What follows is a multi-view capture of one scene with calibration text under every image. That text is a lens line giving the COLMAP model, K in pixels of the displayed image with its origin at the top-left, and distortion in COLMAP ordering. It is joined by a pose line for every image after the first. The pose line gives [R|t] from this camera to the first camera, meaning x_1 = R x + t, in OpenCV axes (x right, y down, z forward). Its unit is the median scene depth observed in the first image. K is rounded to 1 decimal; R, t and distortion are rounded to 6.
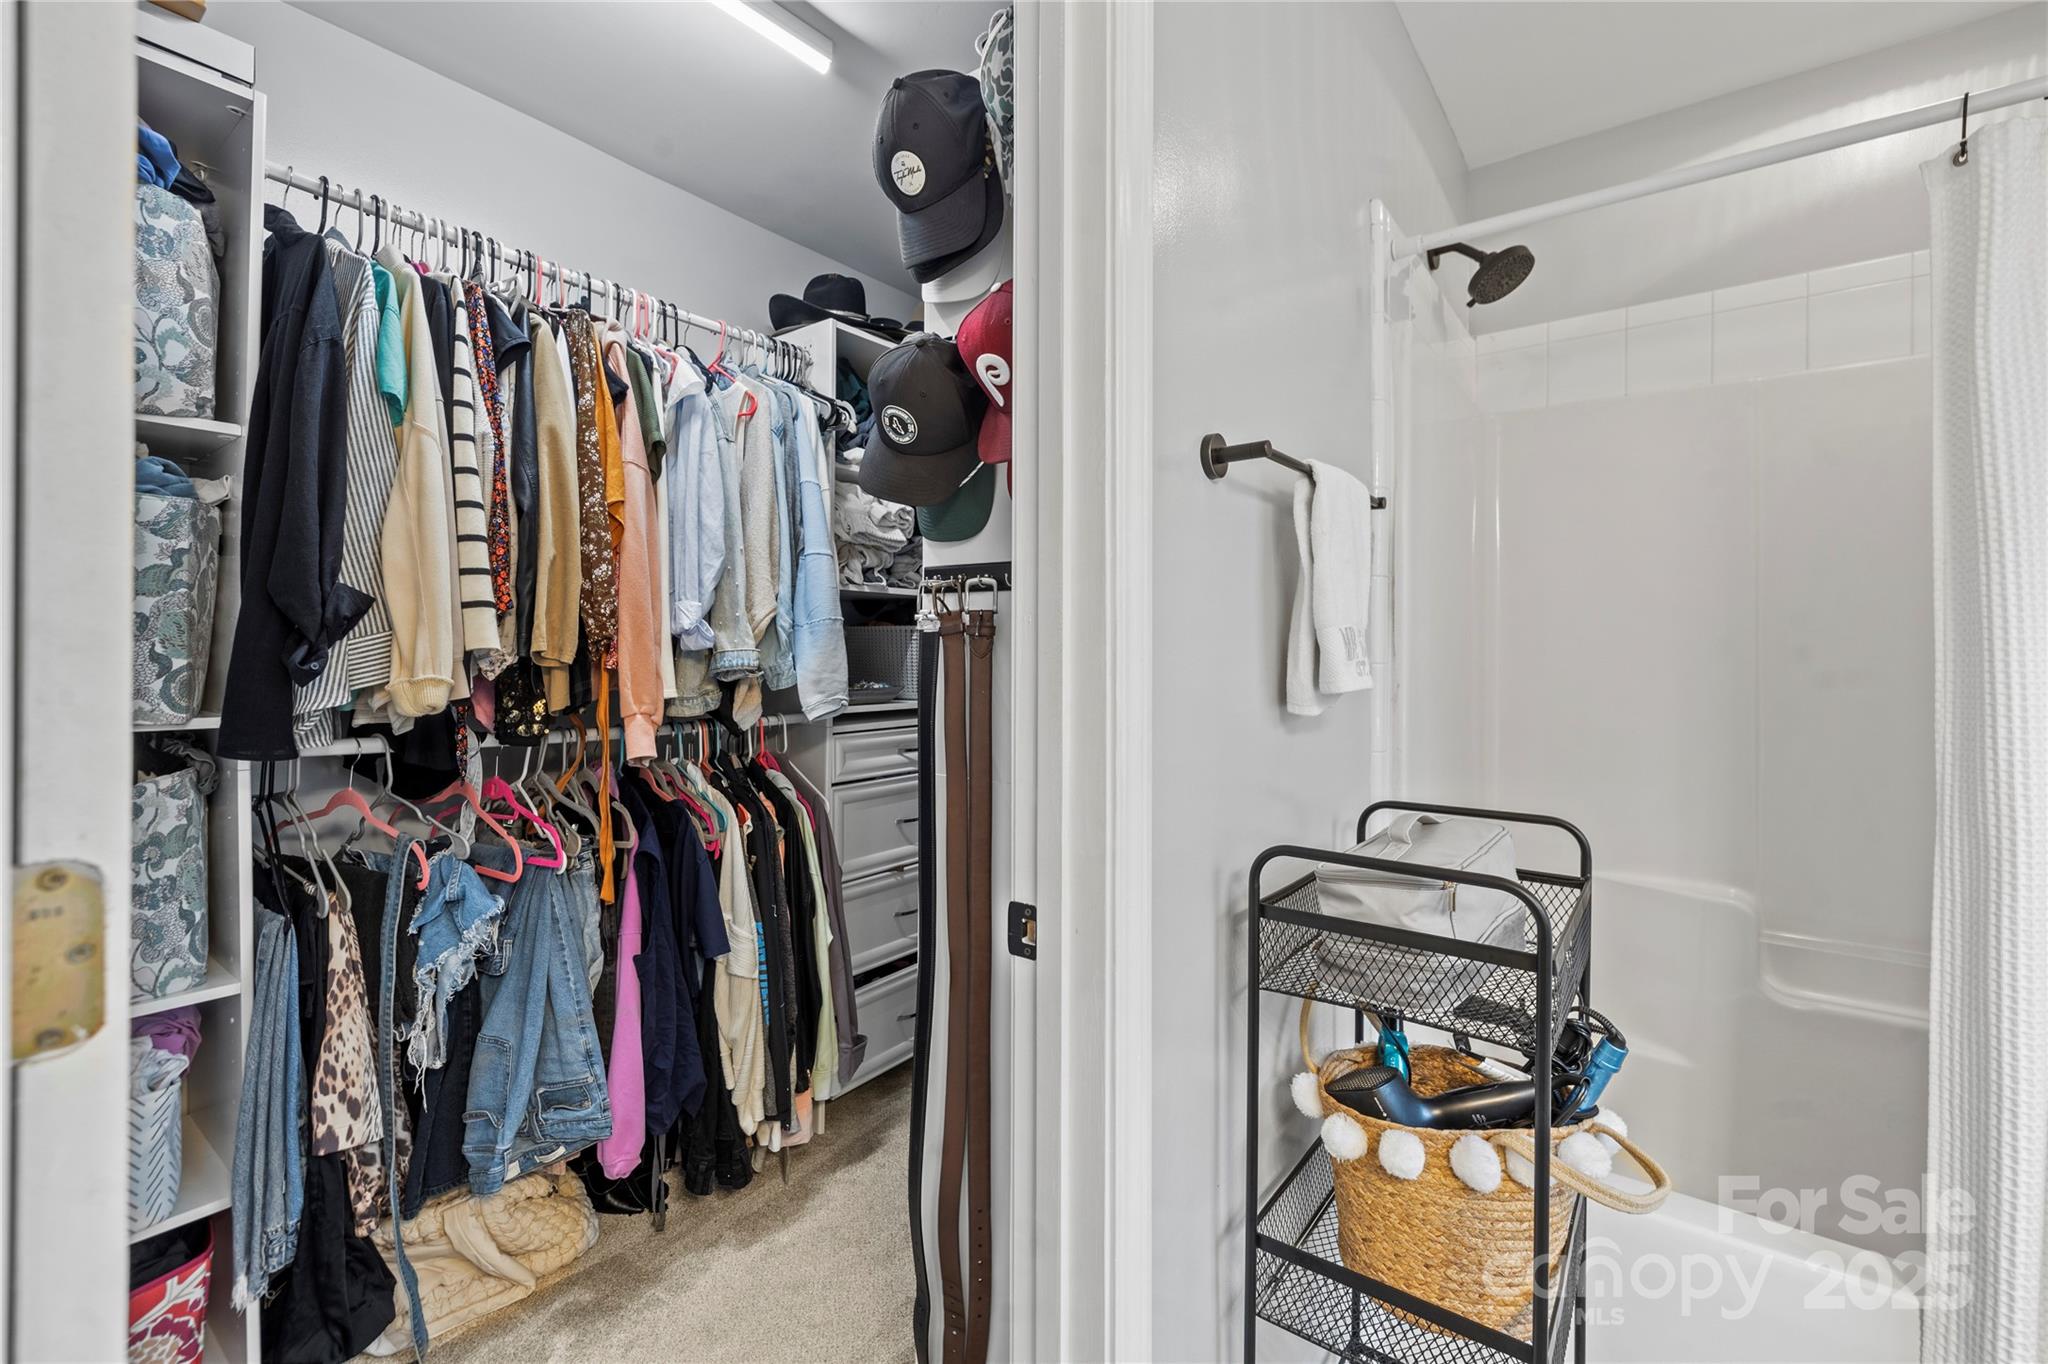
lens RADIAL K [[898.7, 0, 1000.0], [0, 898.7, 657.3], [0, 0, 1]] dist [0.000803, -0.000210]
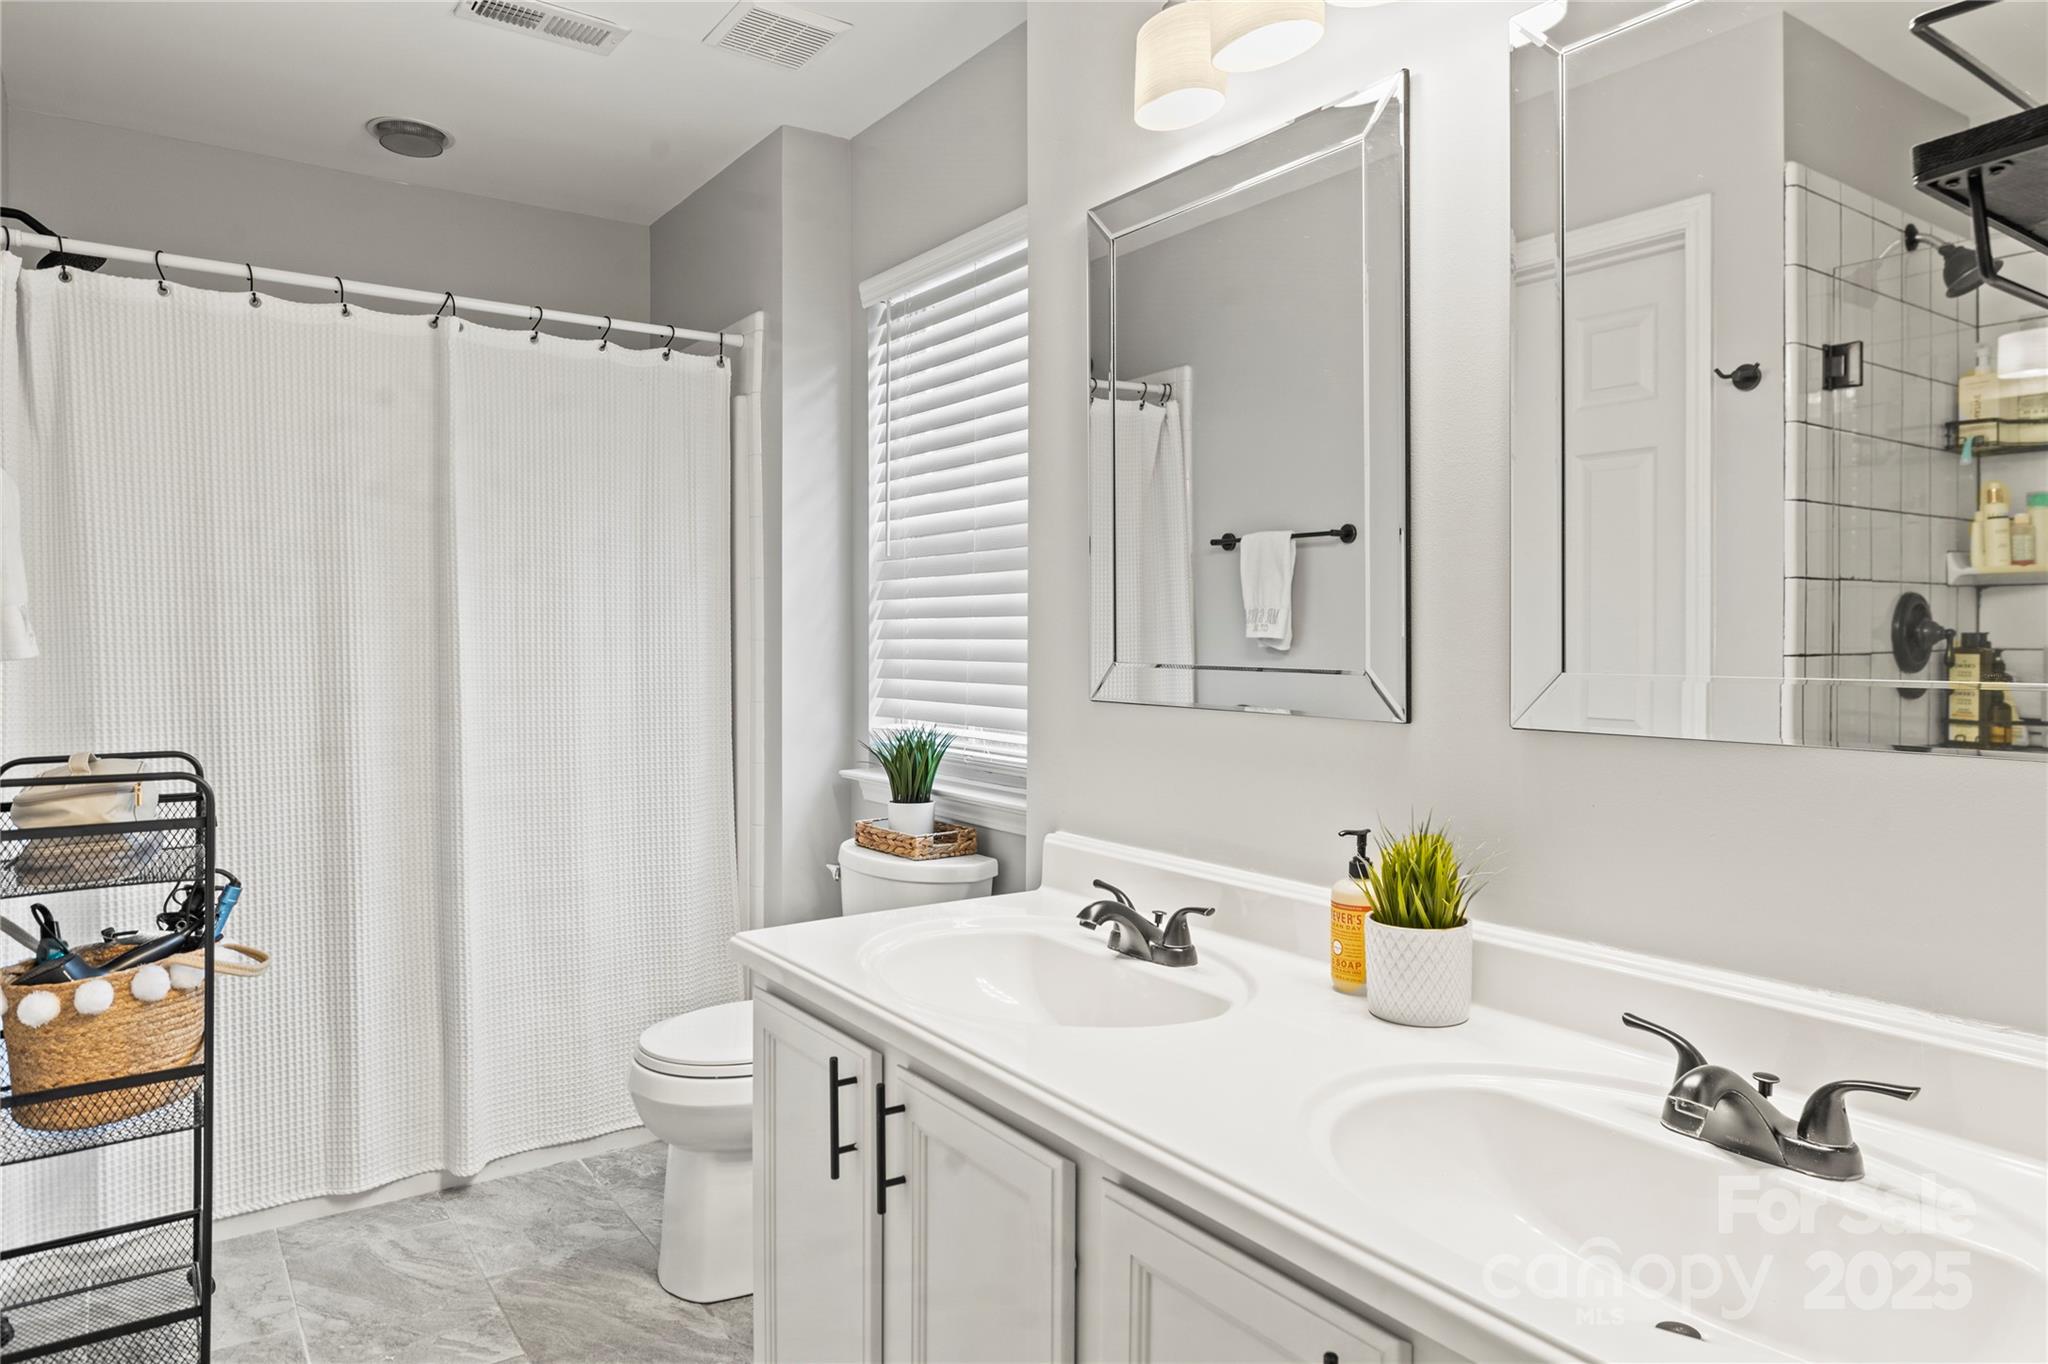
lens RADIAL K [[1281.8, 0, 1013.0], [0, 1281.8, 646.4], [0, 0, 1]] dist [0.019016, -0.002619]
pose [[0.315493, -0.018124, 0.948755, -0.900329], [0.001633, 0.999826, 0.018557, -0.008786], [-0.948927, -0.004305, 0.315467, -0.870597]]
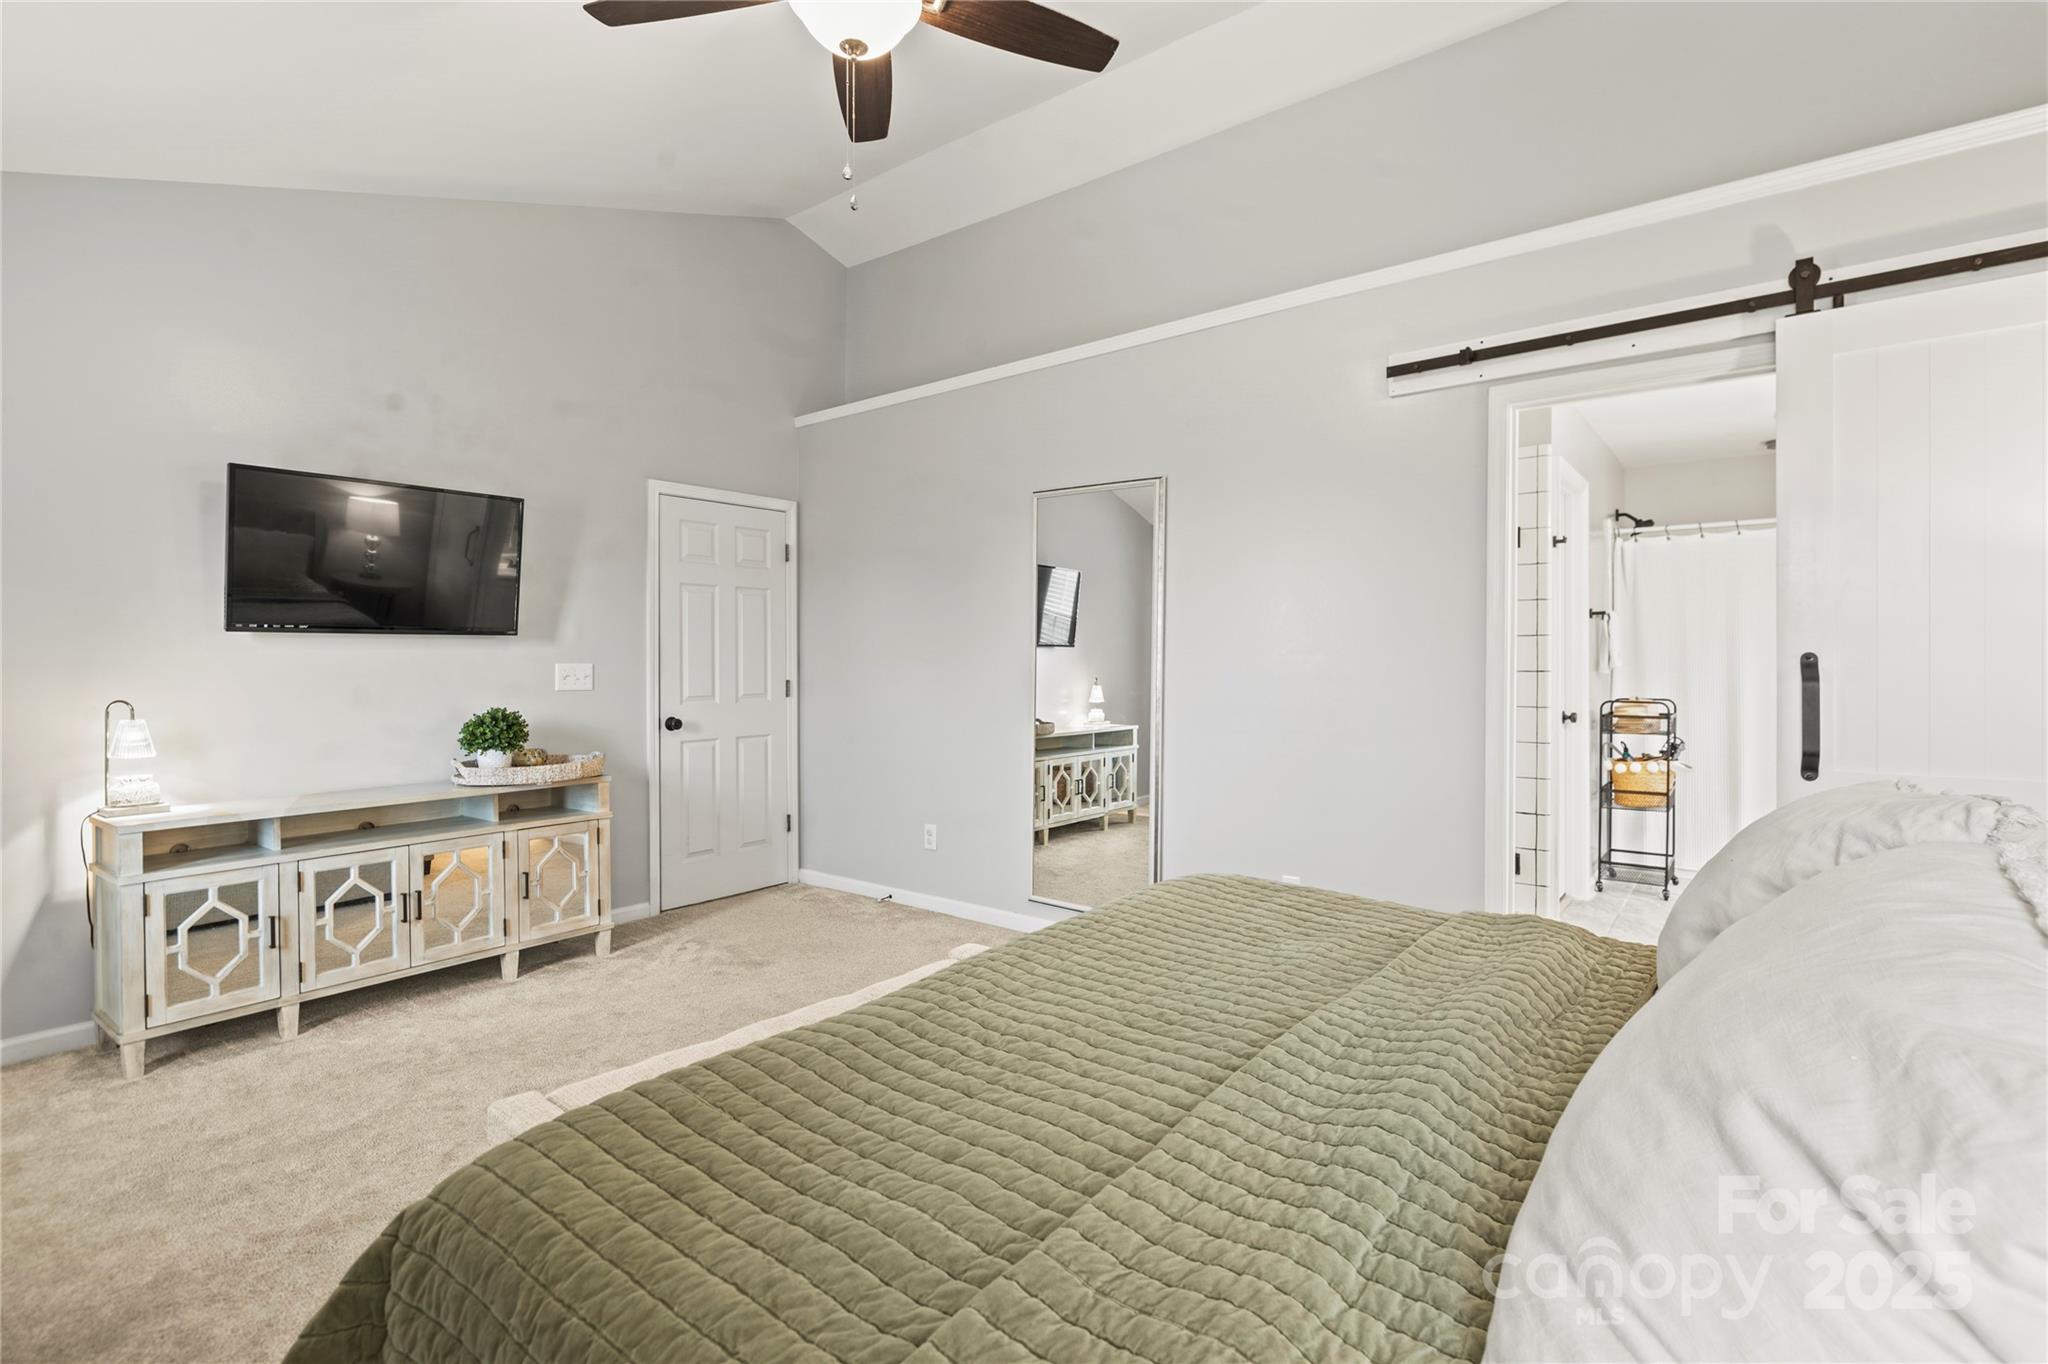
lens RADIAL K [[956.9, 0, 1023.3], [0, 956.9, 666.0], [0, 0, 1]] dist [-0.004207, 0.000279]
pose [[0.999816, -0.012444, -0.014578, -2.431210], [0.012554, 0.999893, 0.007459, -0.036052], [0.014483, -0.007641, 0.999866, -3.658961]]
